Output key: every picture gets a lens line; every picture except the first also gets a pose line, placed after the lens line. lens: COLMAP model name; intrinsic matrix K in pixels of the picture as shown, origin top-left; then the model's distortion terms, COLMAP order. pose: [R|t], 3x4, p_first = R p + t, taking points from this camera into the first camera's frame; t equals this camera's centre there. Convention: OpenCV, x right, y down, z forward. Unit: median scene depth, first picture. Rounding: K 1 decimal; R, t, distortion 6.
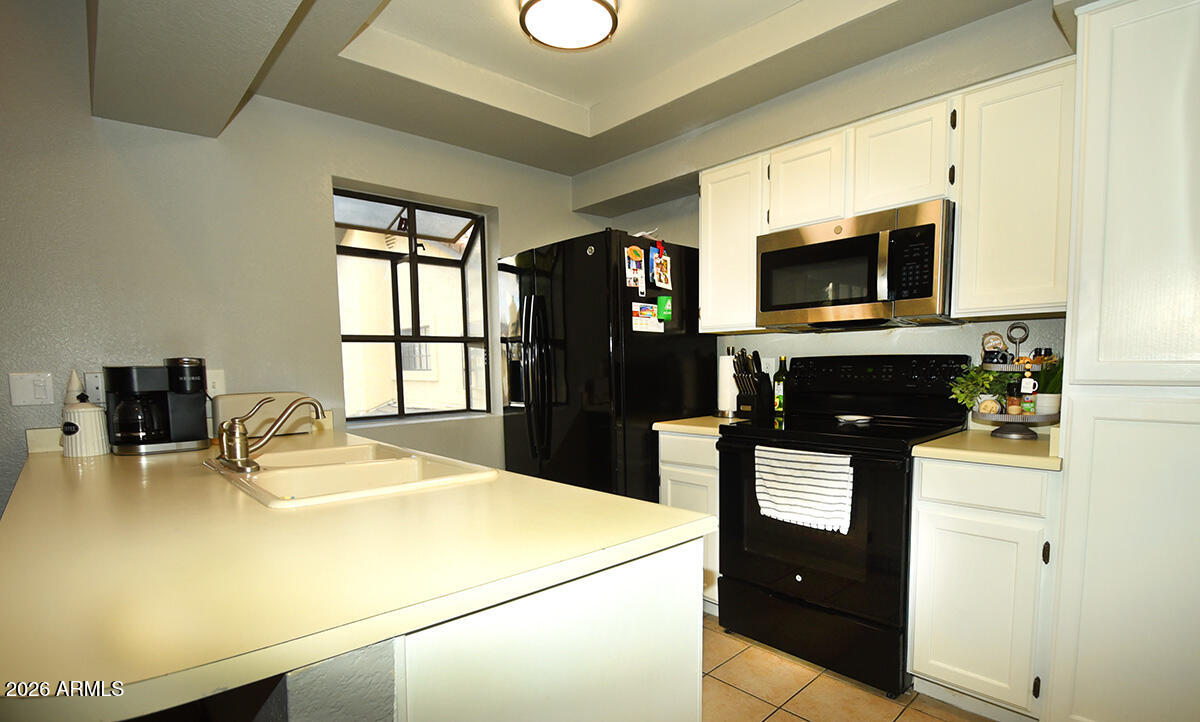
lens RADIAL K [[571.0, 0, 599.6], [0, 571.0, 385.1], [0, 0, 1]] dist [-0.002376, -0.000288]
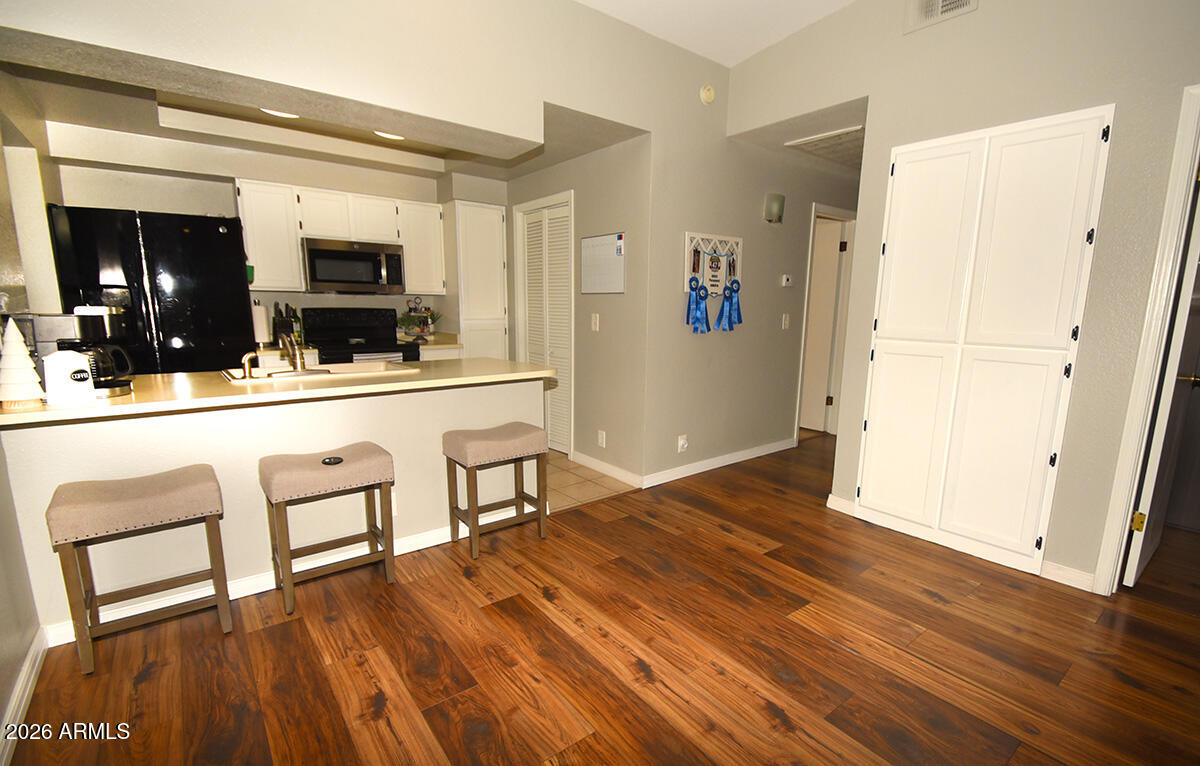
lens RADIAL K [[545.8, 0, 603.6], [0, 545.8, 400.5], [0, 0, 1]] dist [0.048526, 0.000025]
pose [[0.068989, -0.162549, 0.984286, -1.642357], [0.030284, 0.986523, 0.160796, -0.015509], [-0.997158, 0.018715, 0.072982, -0.036313]]
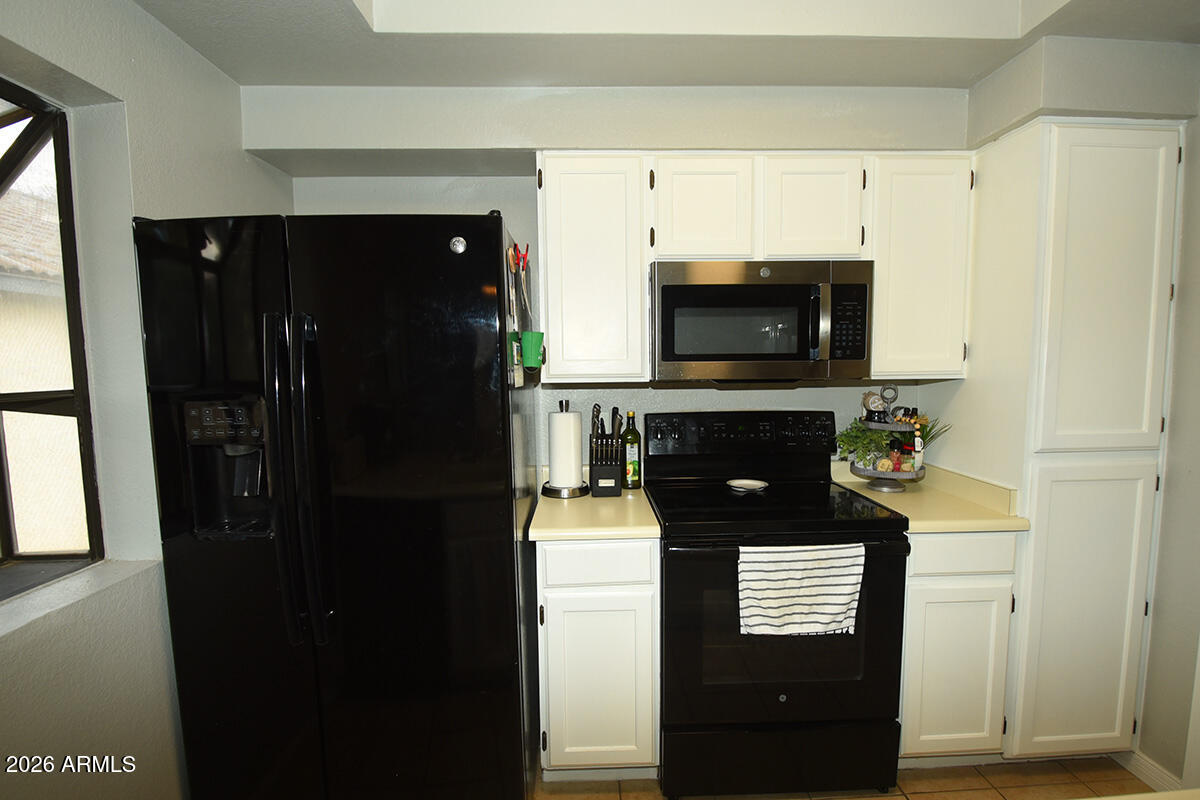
lens RADIAL K [[583.4, 0, 600.0], [0, 583.4, 400.0], [0, 0, 1]] dist [-0.011849, 0.000085]
pose [[0.656123, -0.040573, 0.753562, -0.421235], [0.031752, 0.999154, 0.026149, -0.114961], [-0.753985, 0.006770, 0.656856, 0.633351]]
